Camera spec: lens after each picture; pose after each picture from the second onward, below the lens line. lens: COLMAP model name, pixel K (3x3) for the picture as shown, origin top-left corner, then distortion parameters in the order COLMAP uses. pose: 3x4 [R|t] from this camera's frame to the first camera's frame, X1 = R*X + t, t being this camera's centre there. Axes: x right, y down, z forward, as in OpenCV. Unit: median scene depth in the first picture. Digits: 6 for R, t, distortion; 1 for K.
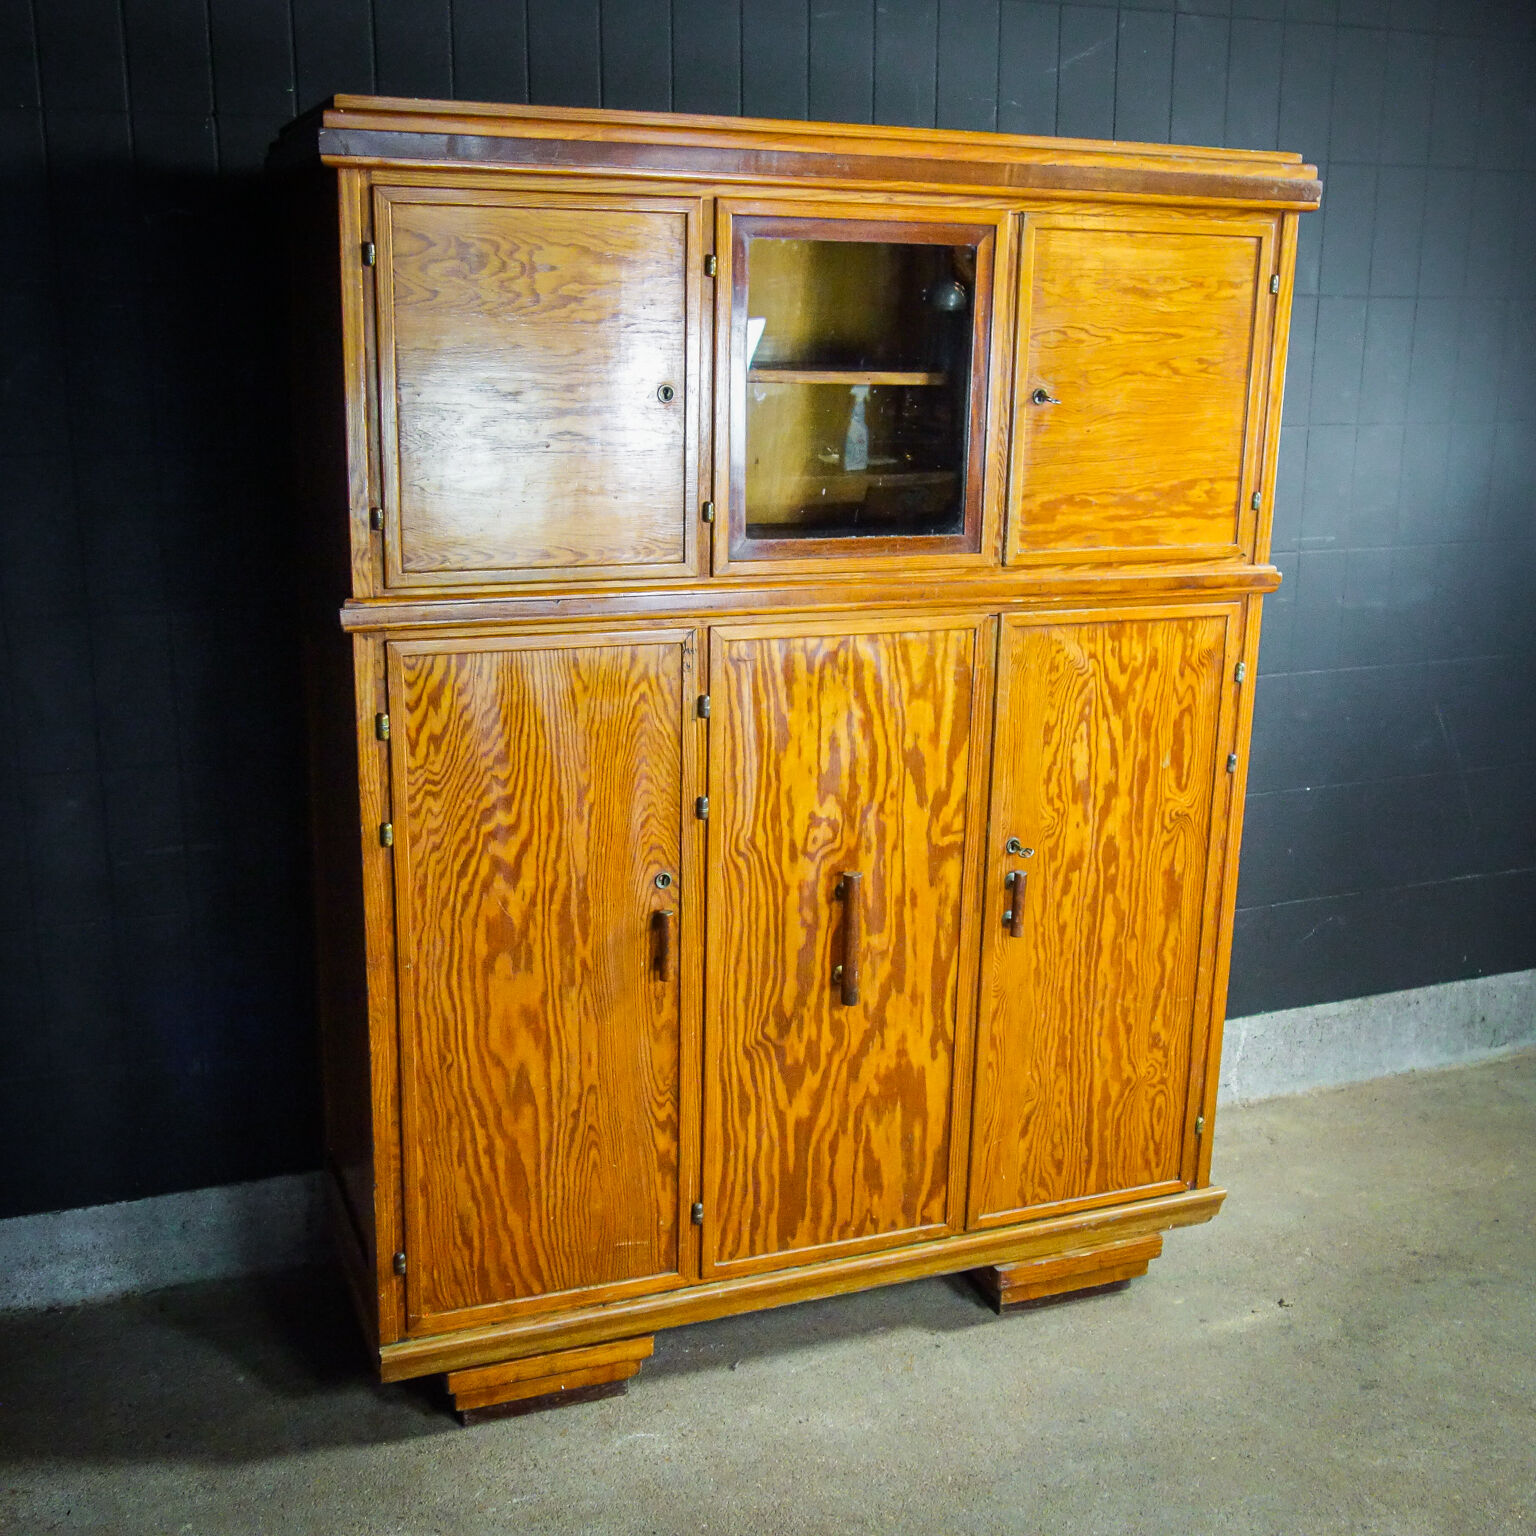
lens RADIAL K [[1822.6, 0, 767.8], [0, 1822.6, 770.1], [0, 0, 1]] dist [-0.018004, 0.000000]
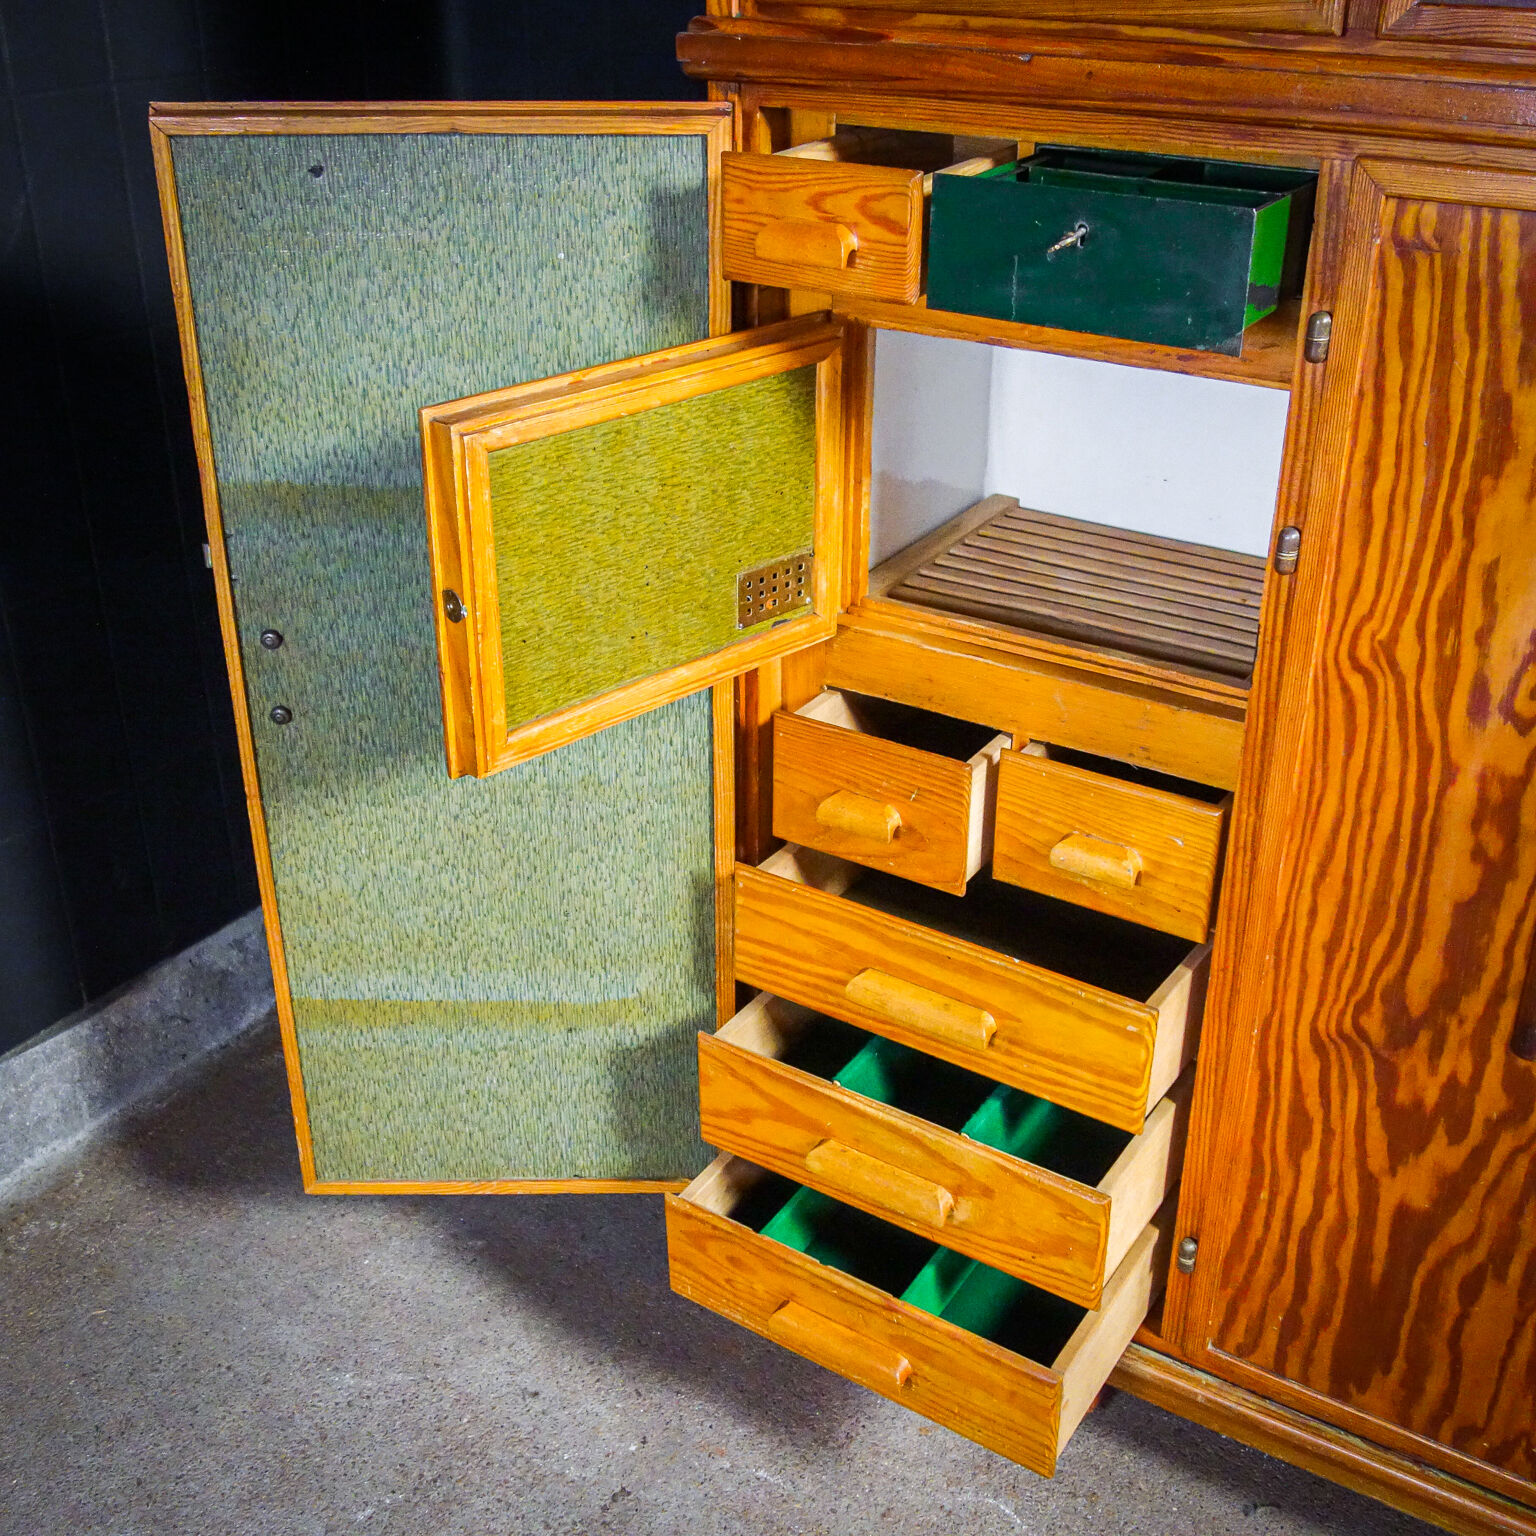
lens RADIAL K [[1822.6, 0, 755.4], [0, 1822.6, 771.5], [0, 0, 1]] dist [-0.018004, 0.000000]
pose [[0.581283, 0.358560, -0.730442, 0.241261], [-0.187334, 0.932535, 0.308683, -0.044333], [0.791844, -0.042596, 0.609236, 0.560189]]
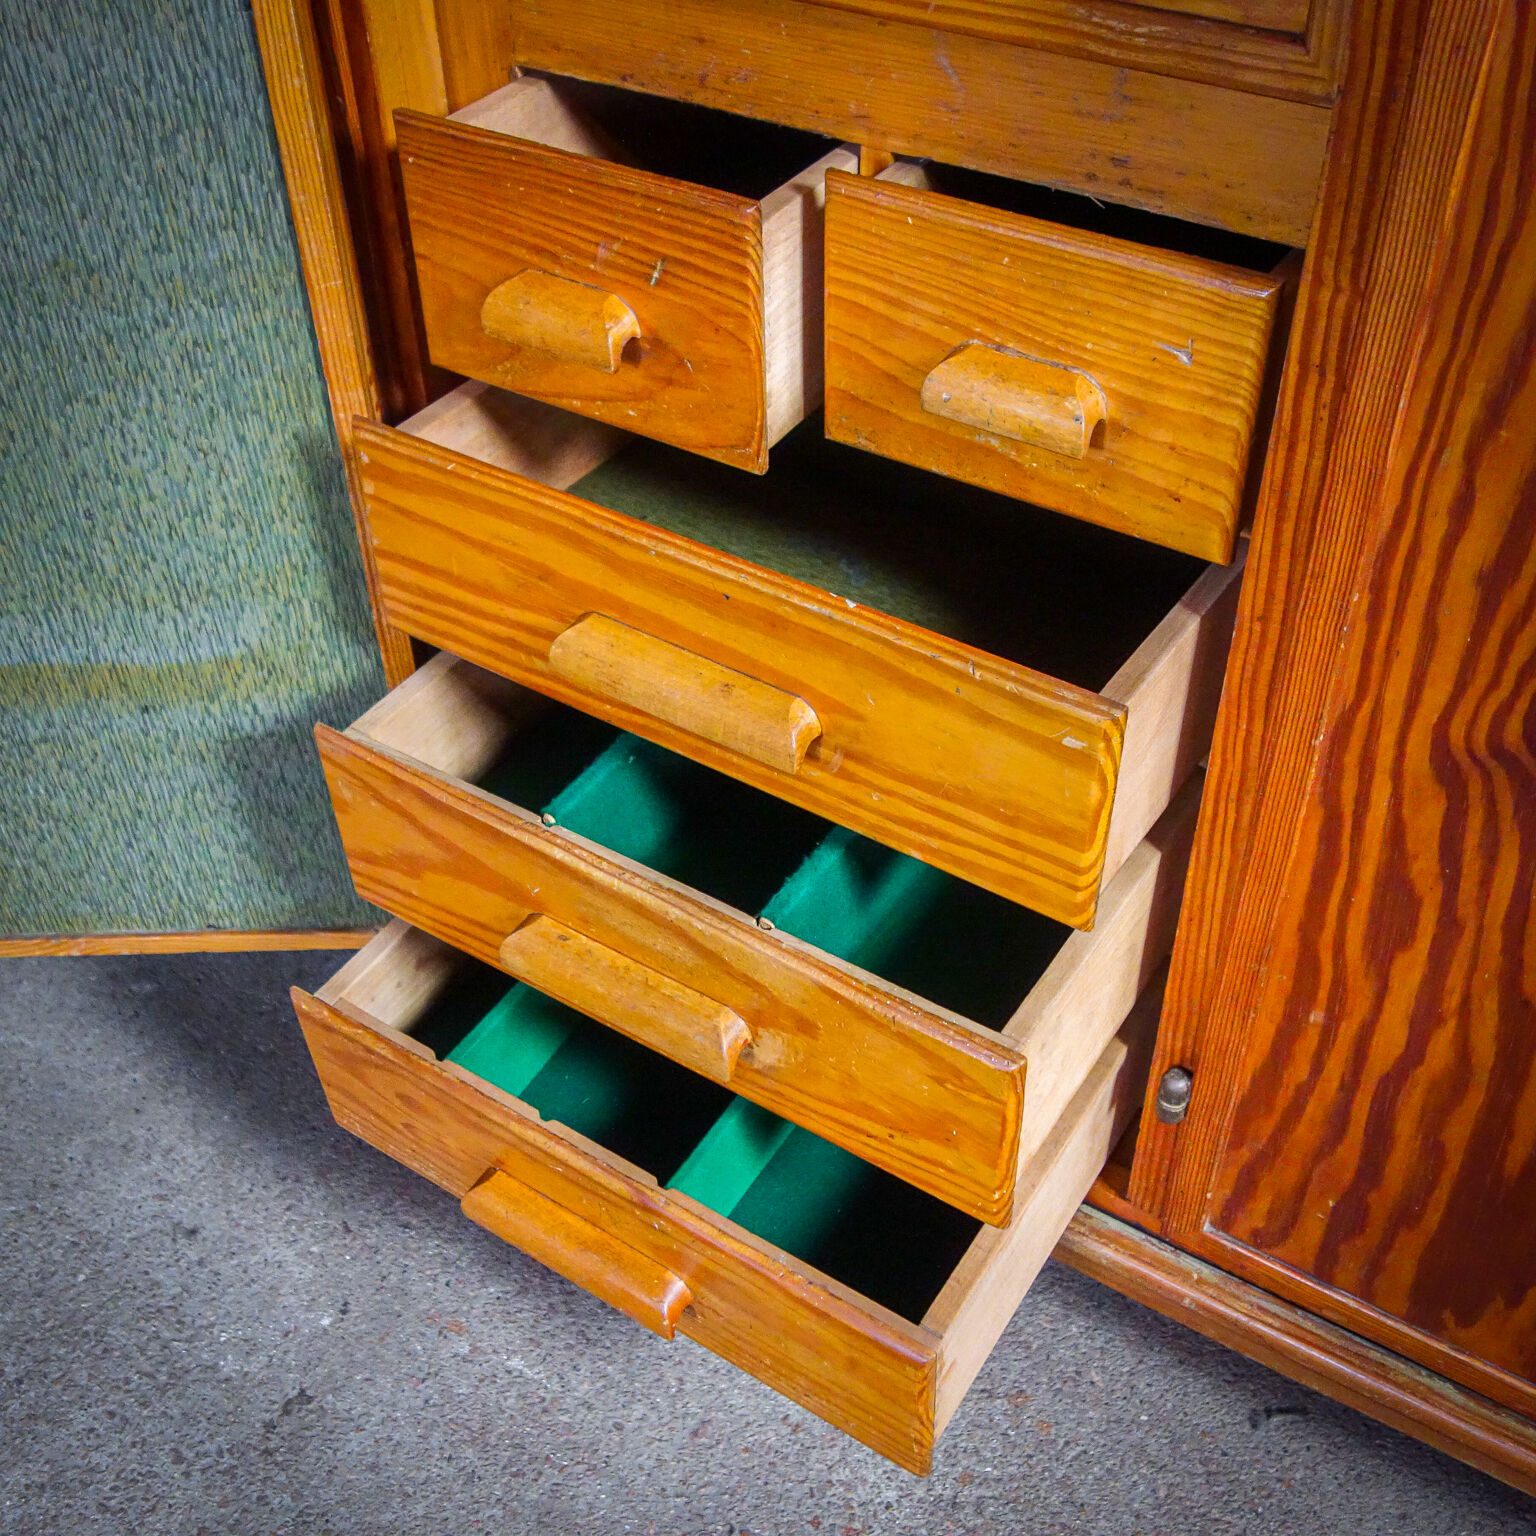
lens RADIAL K [[1822.6, 0, 760.3], [0, 1822.6, 774.9], [0, 0, 1]] dist [-0.018004, 0.000000]
pose [[0.583607, 0.516835, -0.626326, 0.092275], [-0.167799, 0.831412, 0.529714, 0.036872], [0.794510, -0.204048, 0.571943, 0.769876]]
